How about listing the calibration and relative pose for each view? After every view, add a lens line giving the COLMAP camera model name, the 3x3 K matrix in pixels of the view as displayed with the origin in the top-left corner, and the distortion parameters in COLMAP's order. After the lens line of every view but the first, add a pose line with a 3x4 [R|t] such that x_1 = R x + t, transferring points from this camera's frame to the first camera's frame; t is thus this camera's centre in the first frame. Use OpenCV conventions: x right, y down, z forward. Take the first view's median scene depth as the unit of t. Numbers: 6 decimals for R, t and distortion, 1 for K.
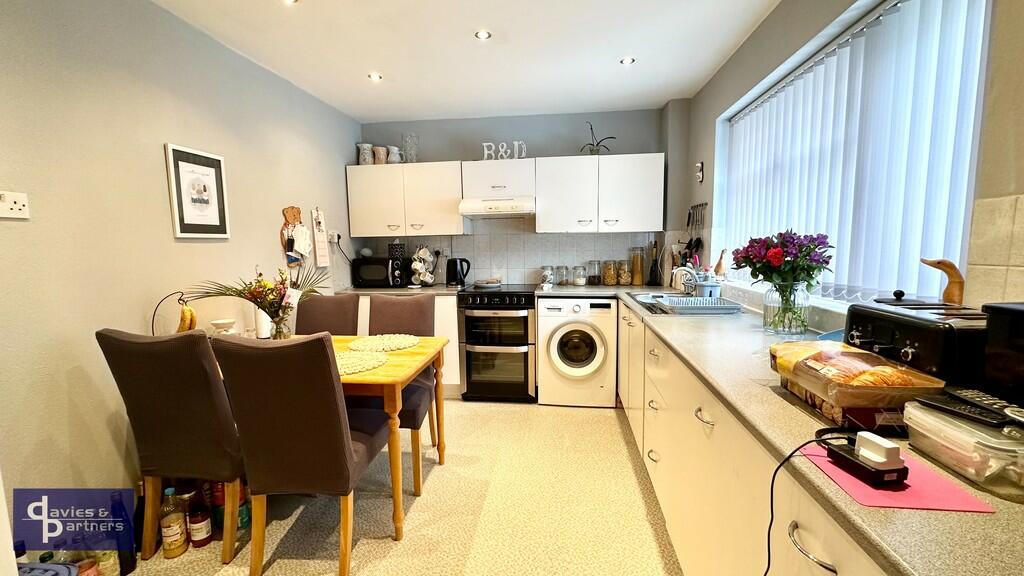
lens RADIAL K [[405.9, 0, 511.7], [0, 405.9, 289.3], [0, 0, 1]] dist [-0.001449, -0.000384]
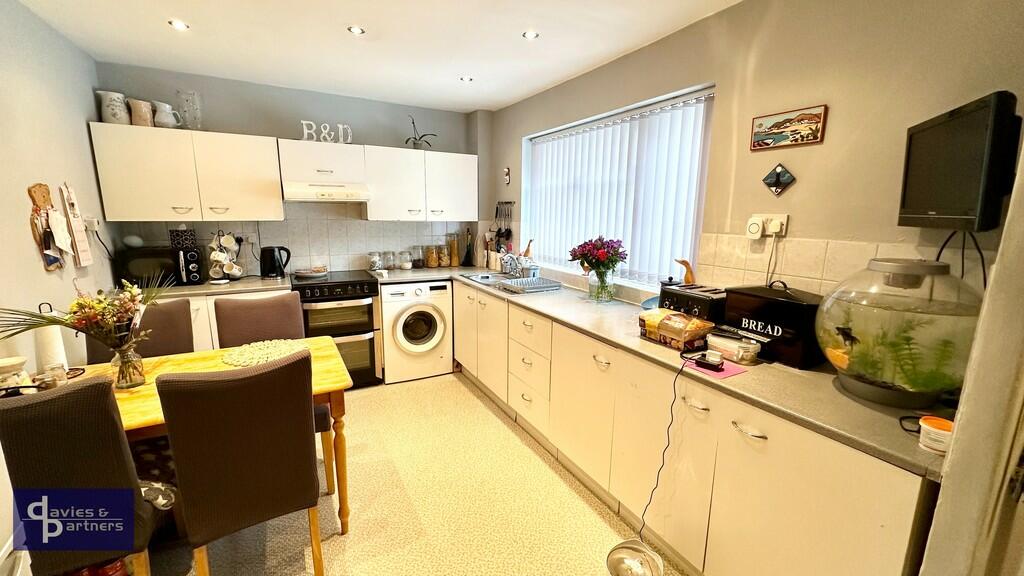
lens RADIAL K [[405.9, 0, 509.1], [0, 405.9, 288.5], [0, 0, 1]] dist [-0.001449, -0.000384]
pose [[0.808407, -0.083838, 0.582623, -0.279170], [0.038637, 0.995228, 0.089601, -0.050941], [-0.587355, -0.049923, 0.807788, -0.037498]]
